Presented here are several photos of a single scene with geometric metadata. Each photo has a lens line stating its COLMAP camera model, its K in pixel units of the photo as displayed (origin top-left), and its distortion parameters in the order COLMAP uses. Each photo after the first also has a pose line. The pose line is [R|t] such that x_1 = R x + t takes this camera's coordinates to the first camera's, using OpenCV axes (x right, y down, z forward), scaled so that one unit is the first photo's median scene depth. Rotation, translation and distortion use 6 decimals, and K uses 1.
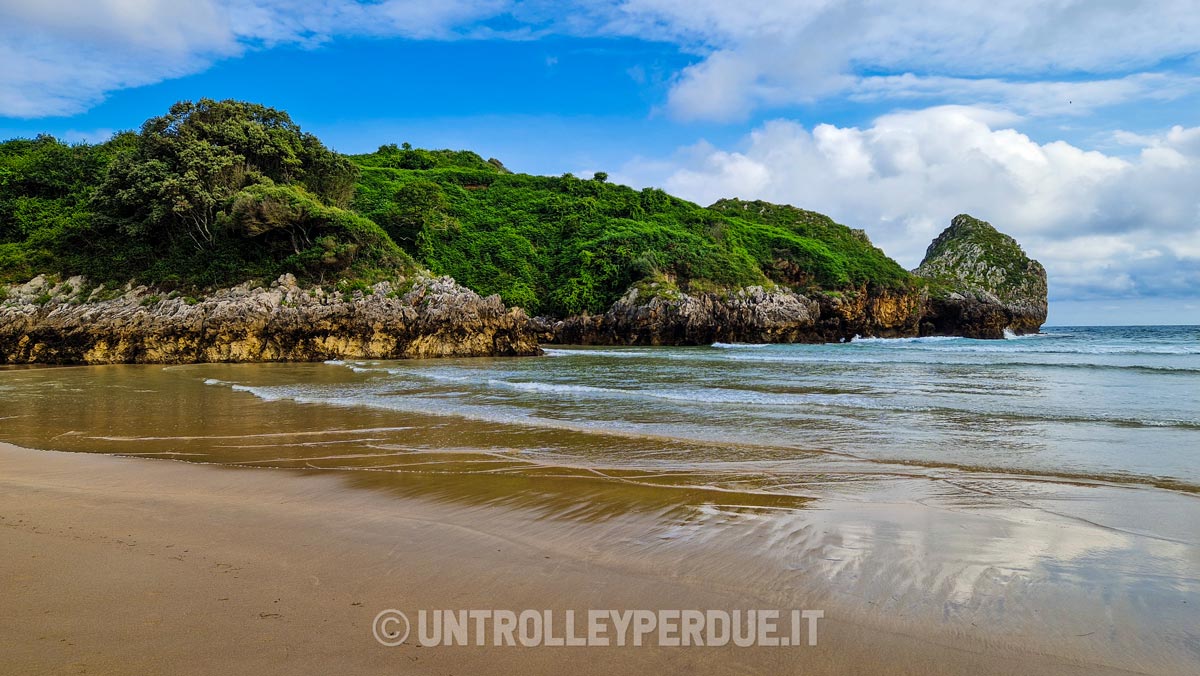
lens RADIAL K [[797.4, 0, 600.0], [0, 797.4, 338.0], [0, 0, 1]] dist [0.049981, -0.000568]
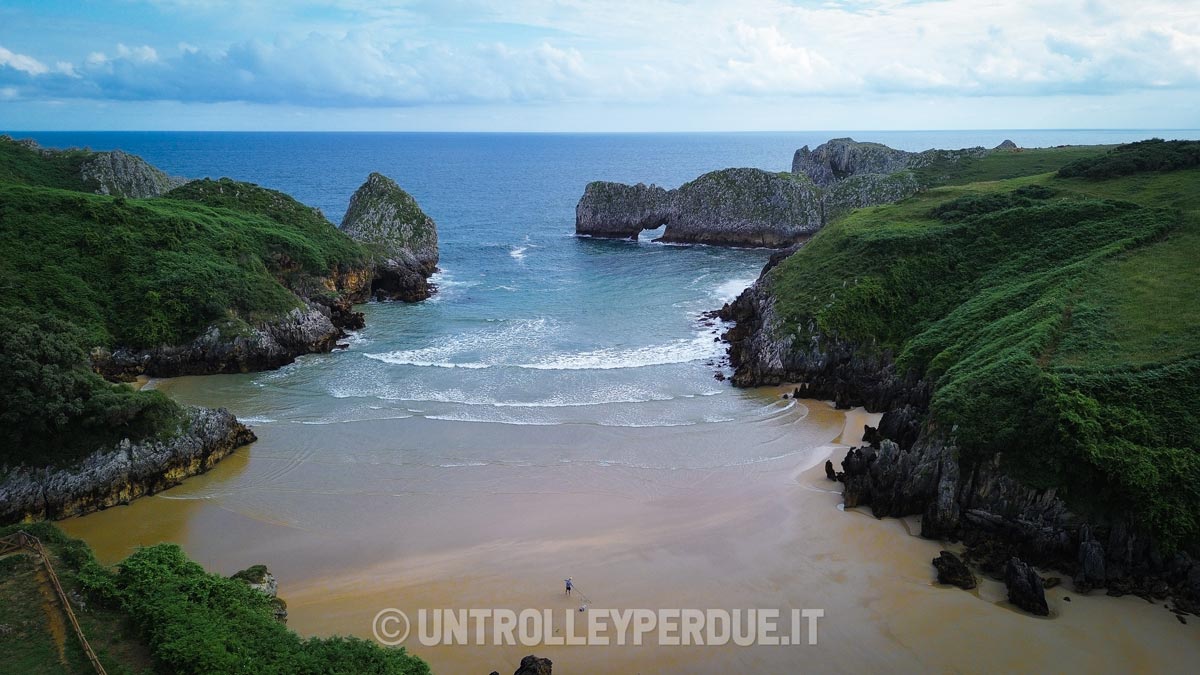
lens RADIAL K [[797.4, 0, 600.0], [0, 797.4, 337.5], [0, 0, 1]] dist [0.049981, -0.000568]
pose [[0.723707, -0.141904, 0.675360, -0.390788], [-0.002849, 0.978008, 0.208548, -0.317094], [-0.690101, -0.152852, 0.707387, -0.409153]]
